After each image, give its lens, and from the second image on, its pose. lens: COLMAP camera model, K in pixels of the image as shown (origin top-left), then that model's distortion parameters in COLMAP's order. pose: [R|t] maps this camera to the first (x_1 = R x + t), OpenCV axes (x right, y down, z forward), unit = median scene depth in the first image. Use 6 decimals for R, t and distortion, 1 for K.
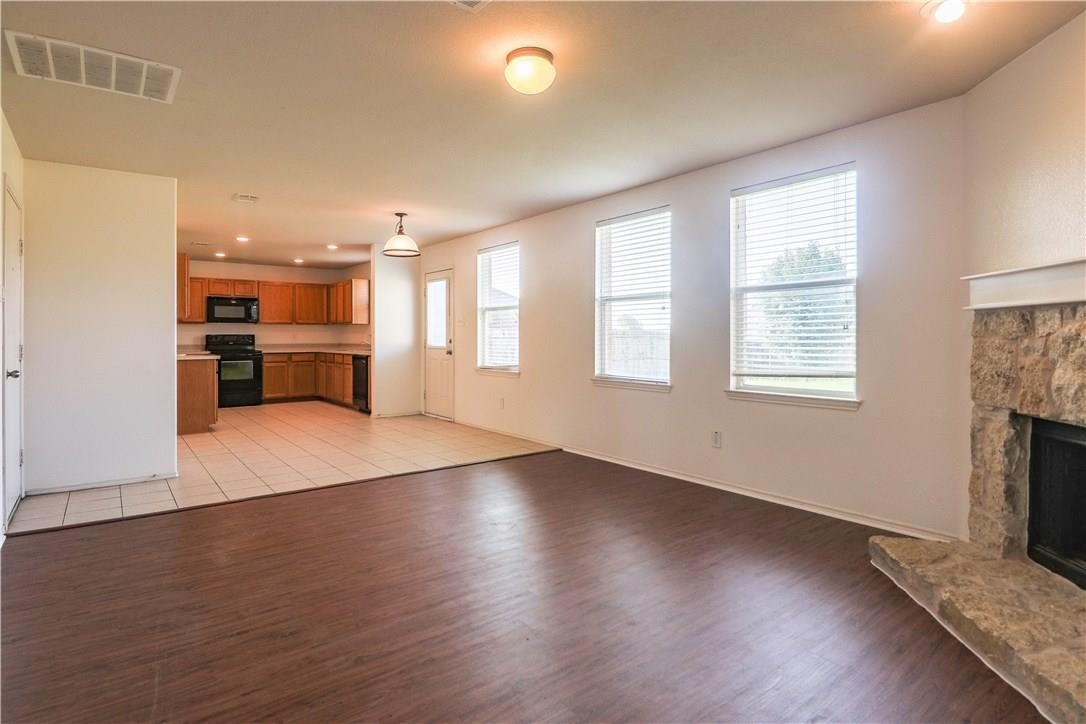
lens RADIAL K [[574.0, 0, 526.2], [0, 574.0, 338.6], [0, 0, 1]] dist [-0.003656, -0.001103]
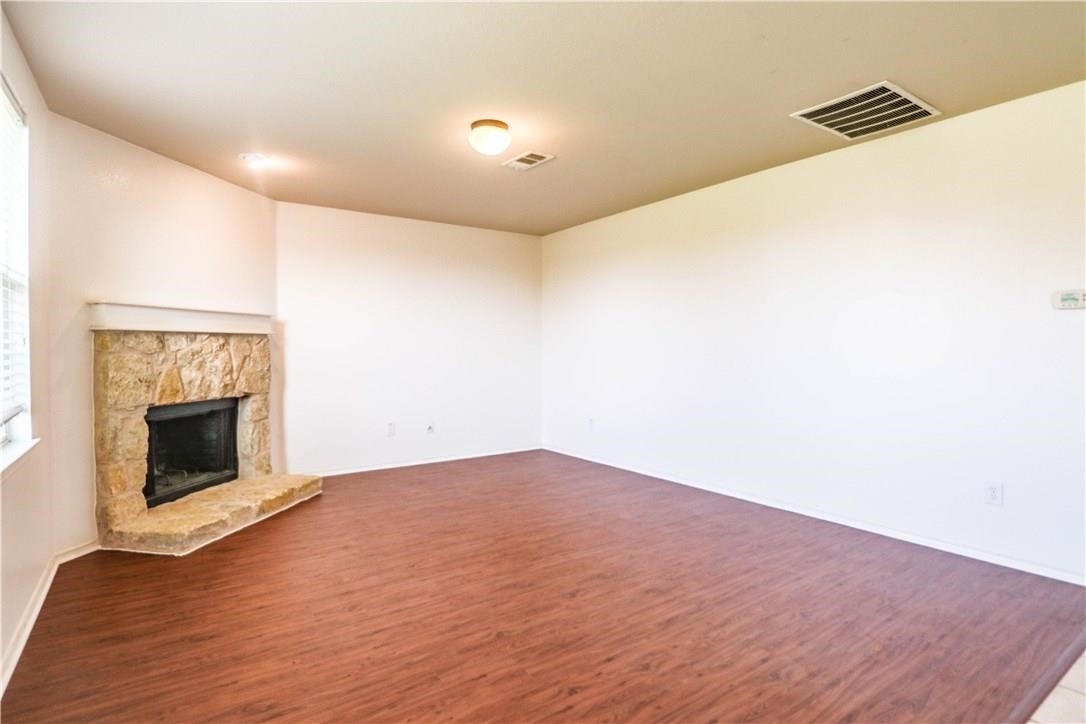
lens RADIAL K [[563.8, 0, 539.6], [0, 563.8, 359.4], [0, 0, 1]] dist [-0.003210, -0.001107]
pose [[-0.999618, 0.004532, 0.027279, -0.134722], [0.005268, 0.999622, 0.026971, -0.017172], [-0.027147, 0.027104, -0.999264, 2.295420]]
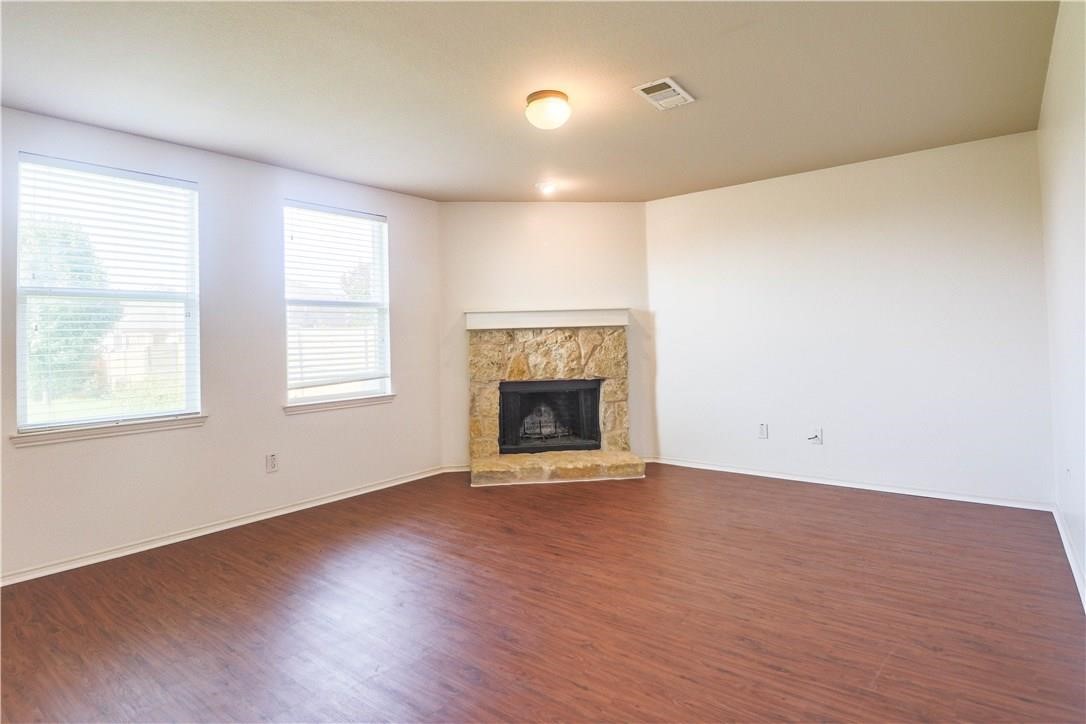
lens RADIAL K [[575.9, 0, 545.1], [0, 575.9, 329.0], [0, 0, 1]] dist [-0.000690, 0.000279]
pose [[-0.269381, 0.027204, 0.962649, -1.108977], [0.030299, 0.999345, -0.019762, -0.009552], [-0.962557, 0.023844, -0.270029, 1.365188]]
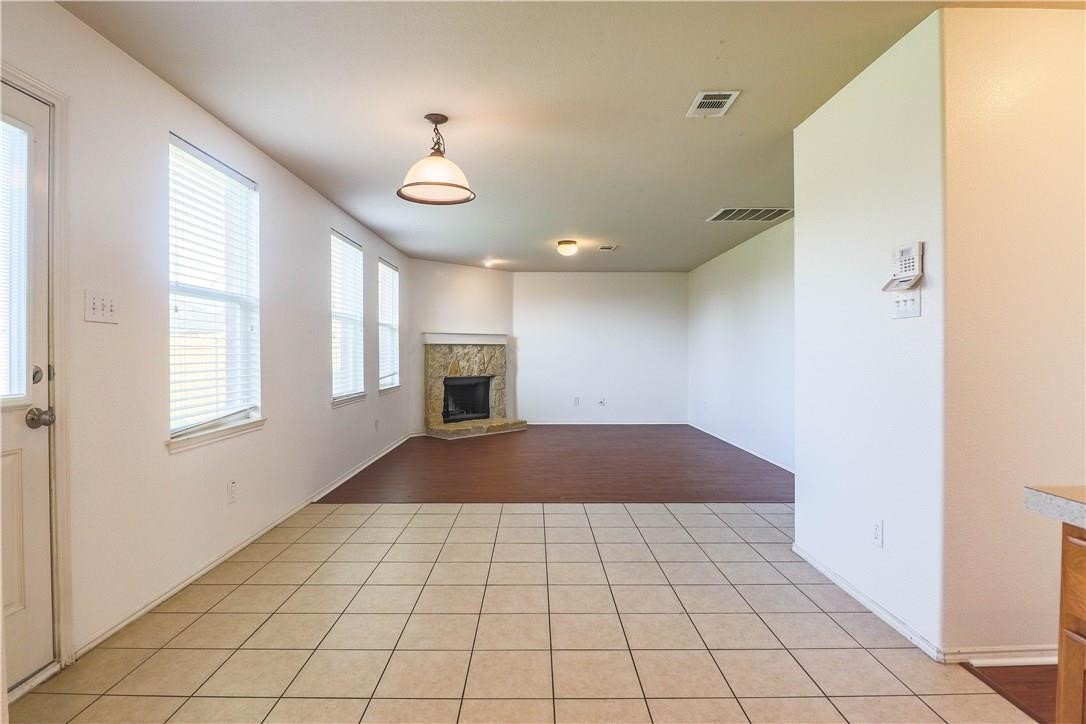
lens RADIAL K [[563.8, 0, 539.6], [0, 563.8, 359.4], [0, 0, 1]] dist [-0.003210, -0.001107]
pose [[-0.811304, -0.004819, 0.584605, -1.369618], [0.005857, 0.999849, 0.016370, -0.017962], [-0.584596, 0.016705, -0.811153, 3.160597]]
